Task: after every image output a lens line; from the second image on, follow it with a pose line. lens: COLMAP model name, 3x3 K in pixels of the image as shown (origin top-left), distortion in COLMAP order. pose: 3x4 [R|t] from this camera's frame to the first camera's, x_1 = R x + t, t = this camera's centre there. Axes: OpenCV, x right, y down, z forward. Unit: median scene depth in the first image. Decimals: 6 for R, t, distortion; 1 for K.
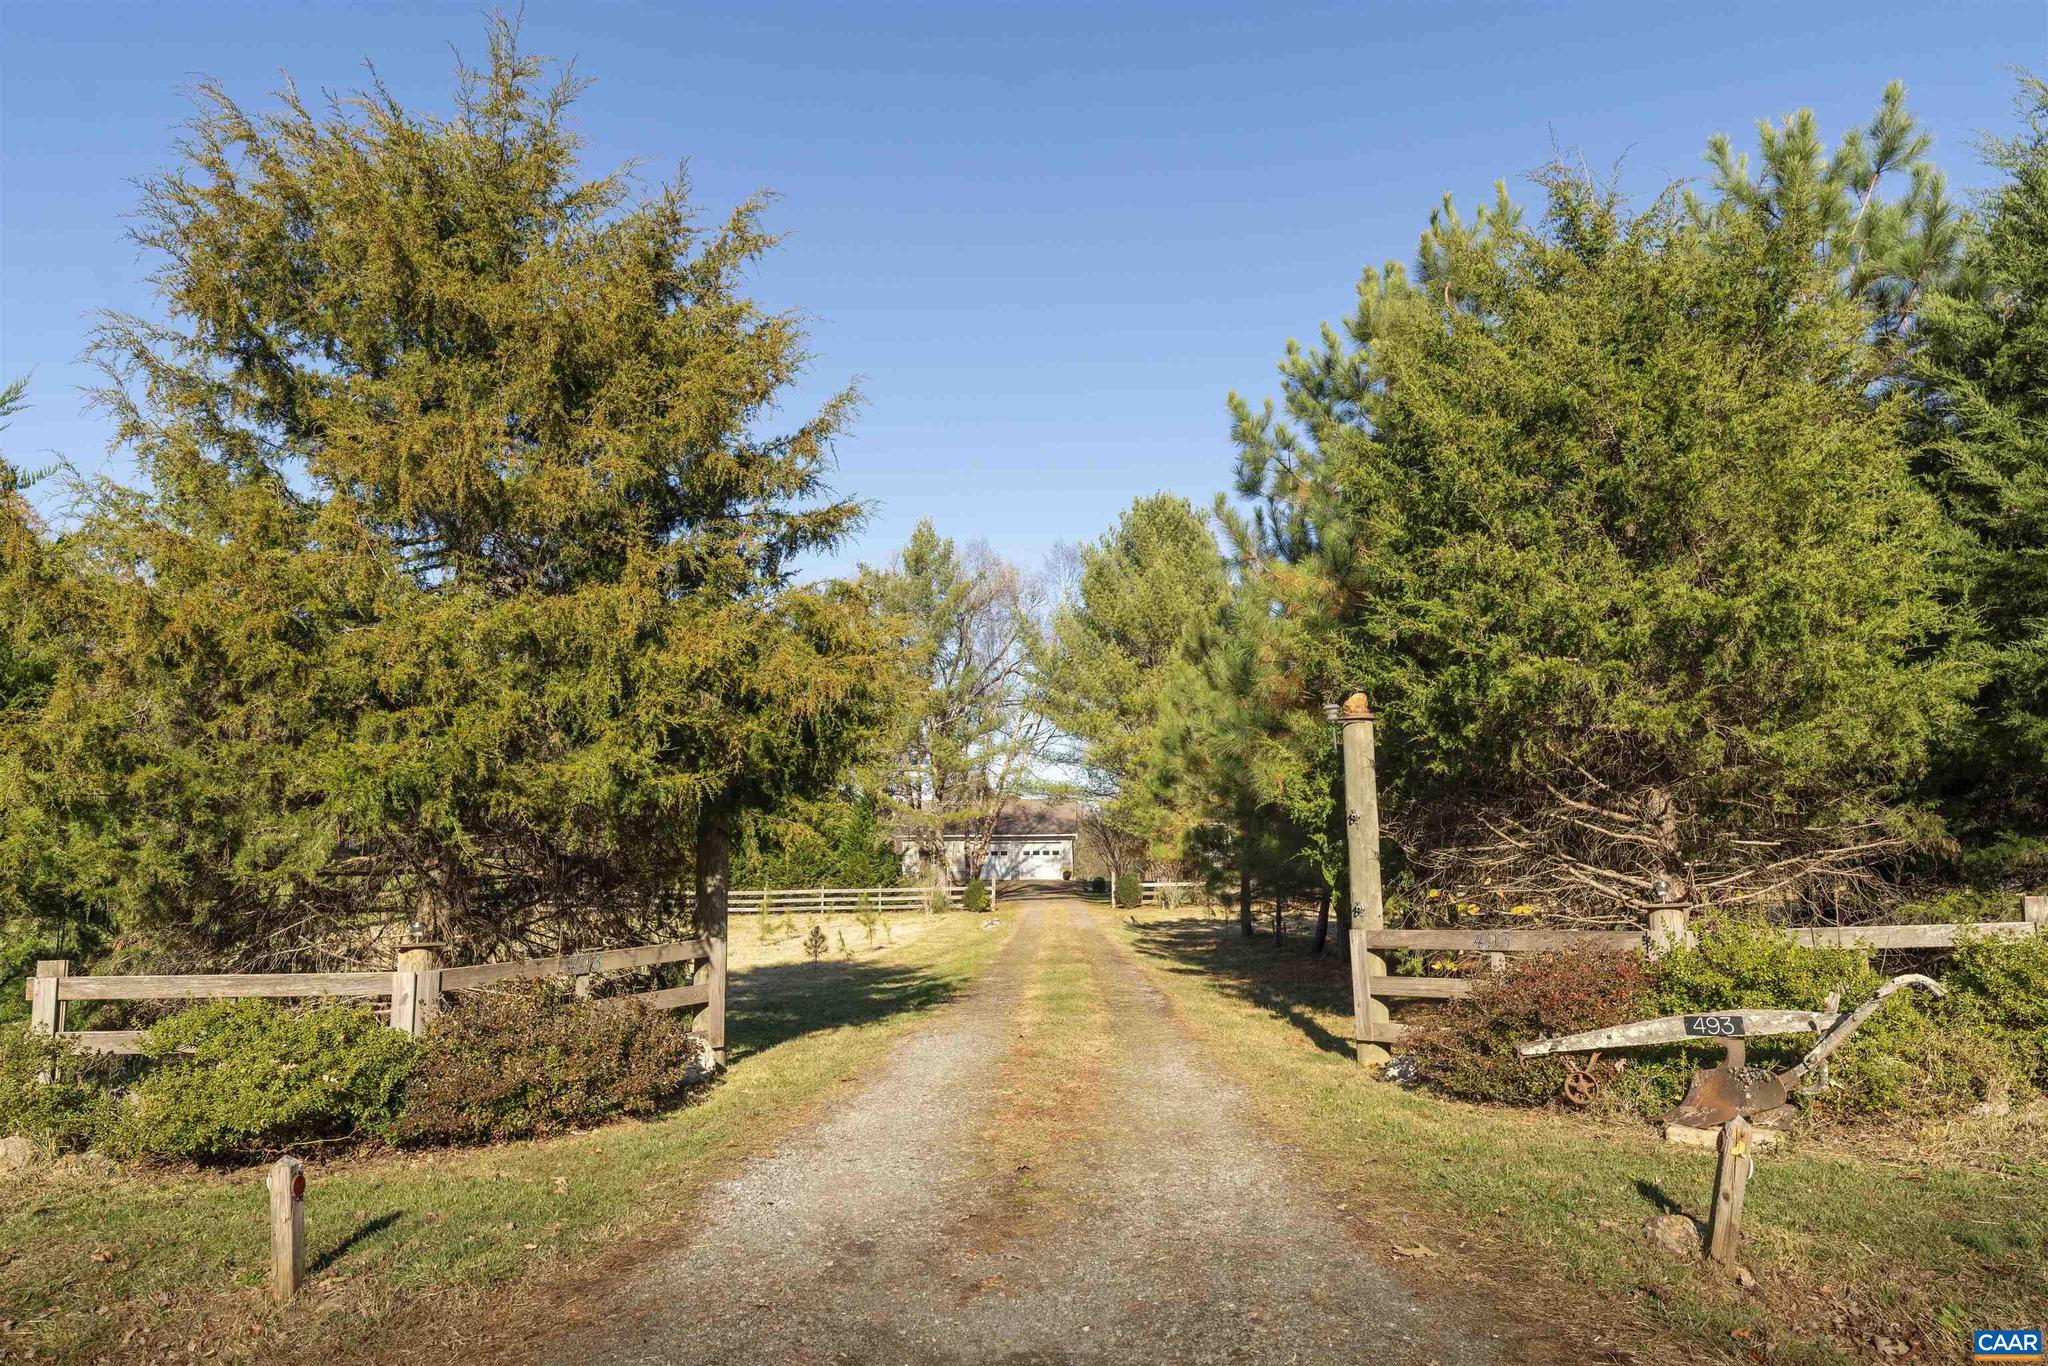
lens RADIAL K [[1363.8, 0, 1024.0], [0, 1363.8, 683.0], [0, 0, 1]] dist [0.021680, 0.001032]
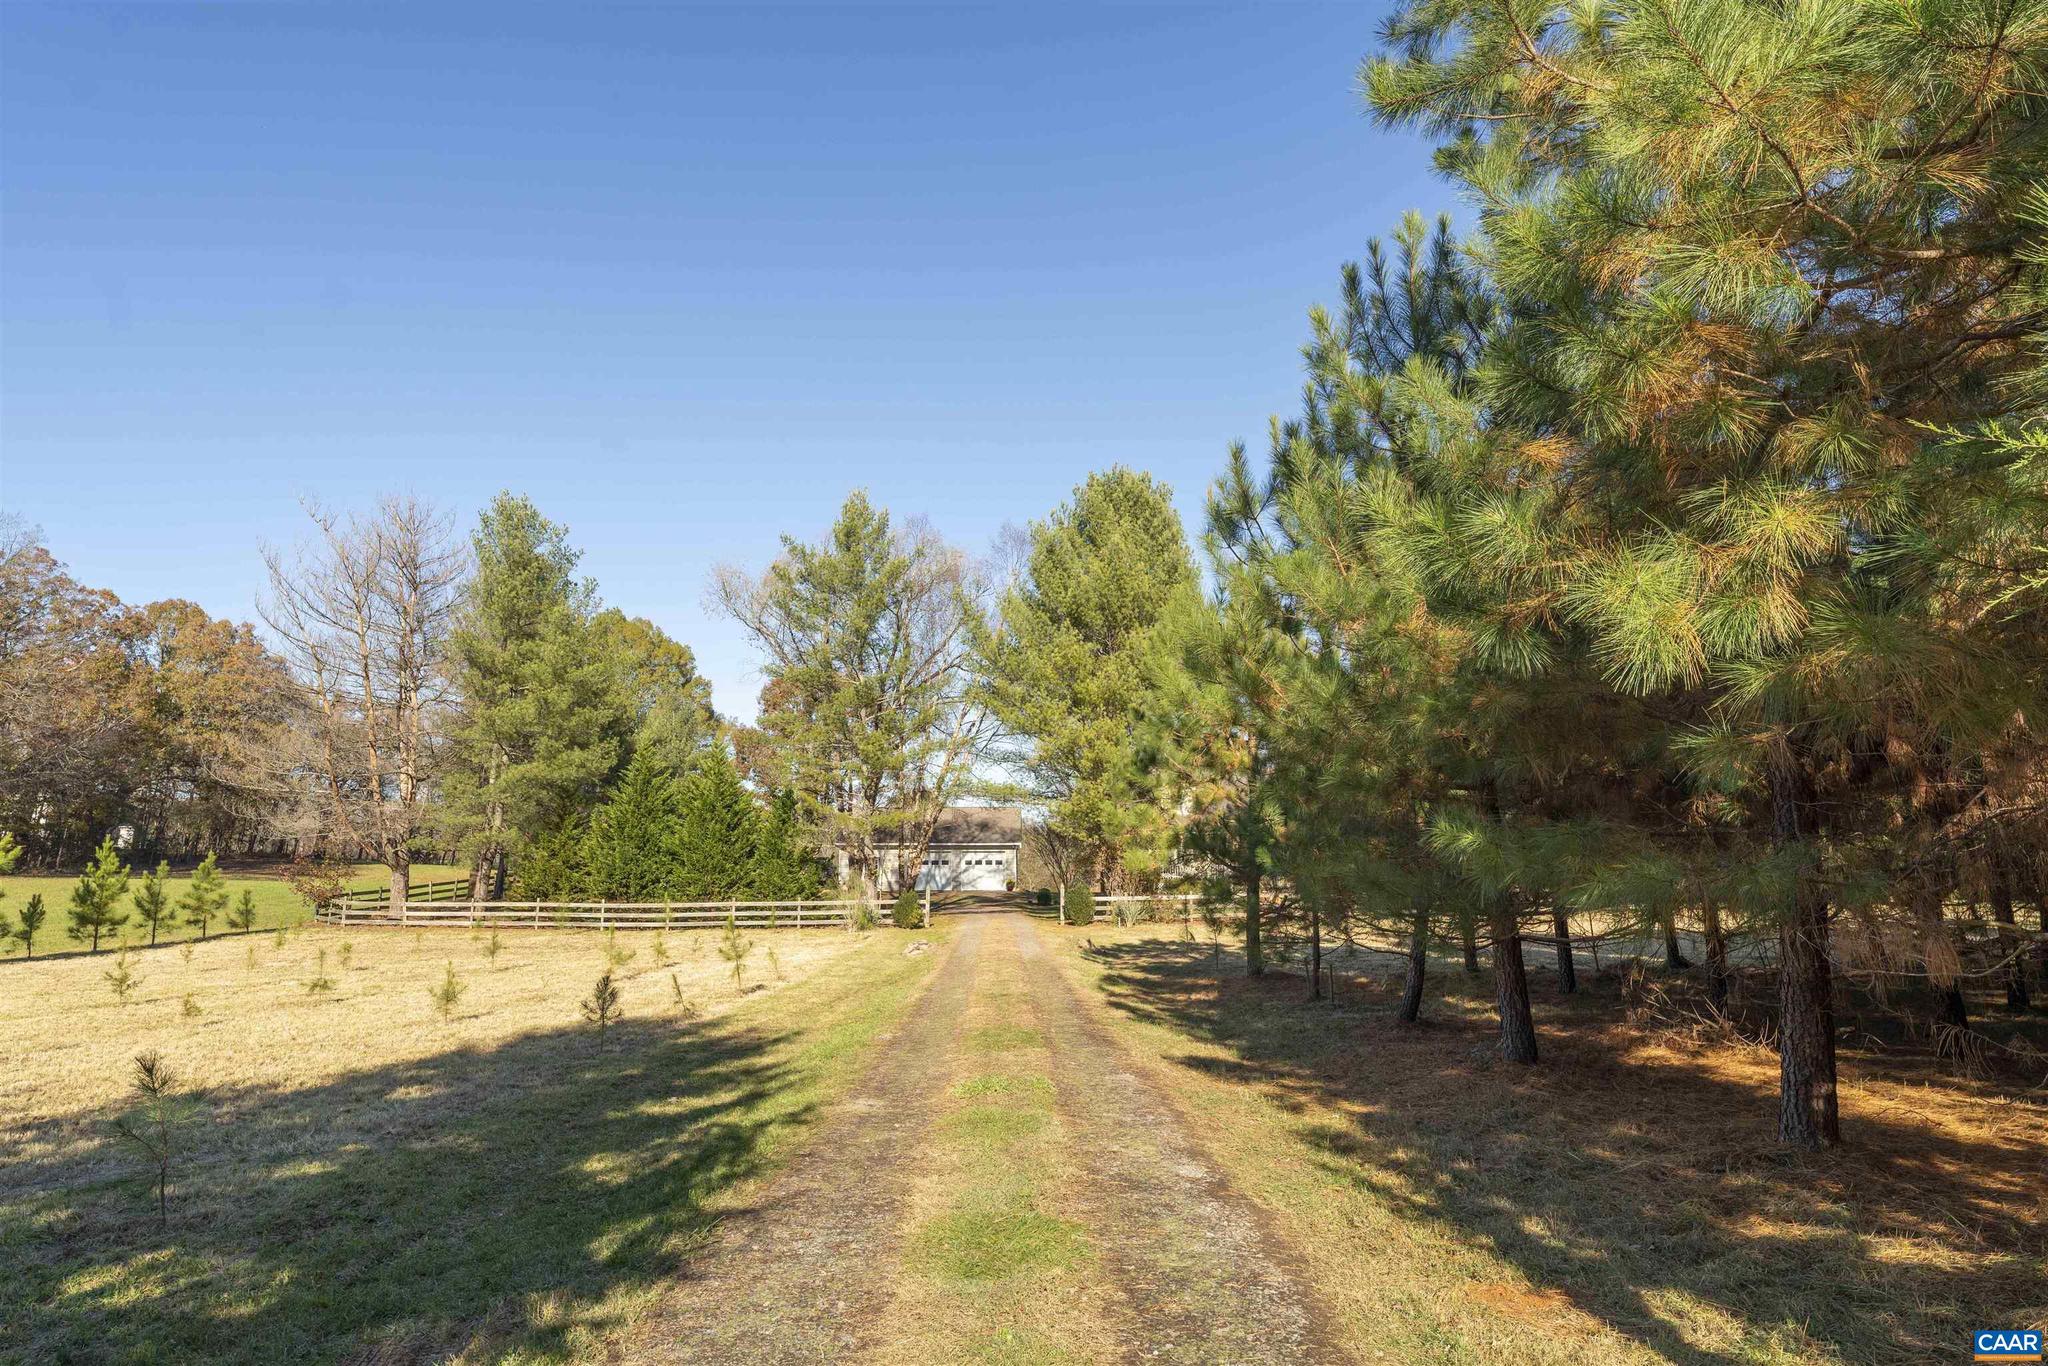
lens RADIAL K [[1195.2, 0, 1024.0], [0, 1195.2, 683.0], [0, 0, 1]] dist [0.003569, -0.000014]
pose [[0.999060, 0.012759, 0.041435, 0.006045], [-0.011662, 0.999578, -0.026592, 0.027570], [-0.041757, 0.026083, 0.998787, 0.211851]]
